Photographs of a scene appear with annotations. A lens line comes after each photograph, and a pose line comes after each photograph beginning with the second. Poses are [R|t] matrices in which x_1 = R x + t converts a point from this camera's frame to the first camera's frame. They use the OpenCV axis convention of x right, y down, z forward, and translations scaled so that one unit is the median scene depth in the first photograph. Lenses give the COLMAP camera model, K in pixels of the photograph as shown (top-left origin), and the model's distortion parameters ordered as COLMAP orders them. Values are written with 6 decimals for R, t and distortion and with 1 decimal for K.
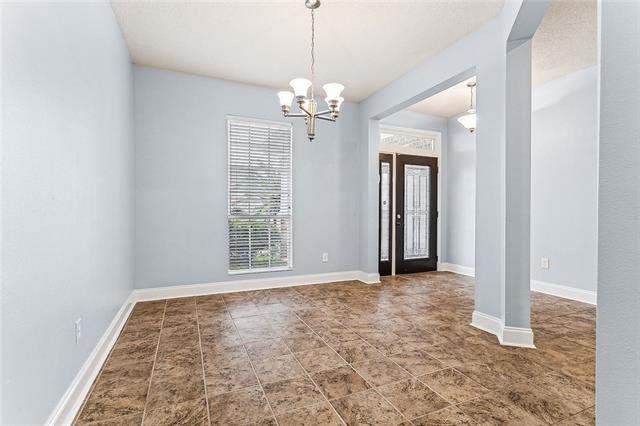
lens RADIAL K [[306.2, 0, 317.1], [0, 306.2, 218.5], [0, 0, 1]] dist [-0.000061, 0.000096]
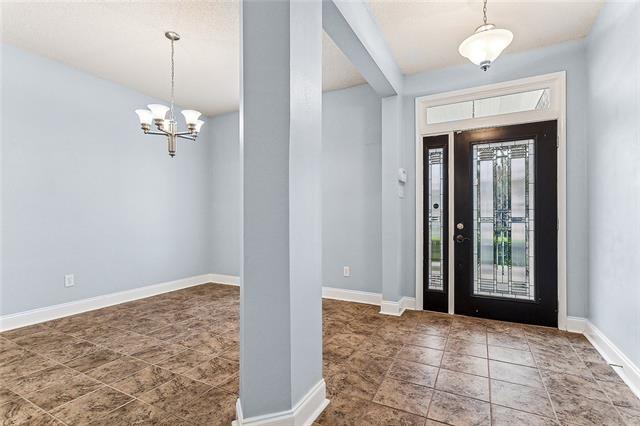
lens RADIAL K [[306.2, 0, 317.1], [0, 306.2, 218.5], [0, 0, 1]] dist [-0.000061, 0.000096]
pose [[0.621551, 0.000836, -0.783373, 1.128595], [-0.017812, 0.999756, -0.013065, -0.016899], [0.783171, 0.022074, 0.621414, 0.670625]]
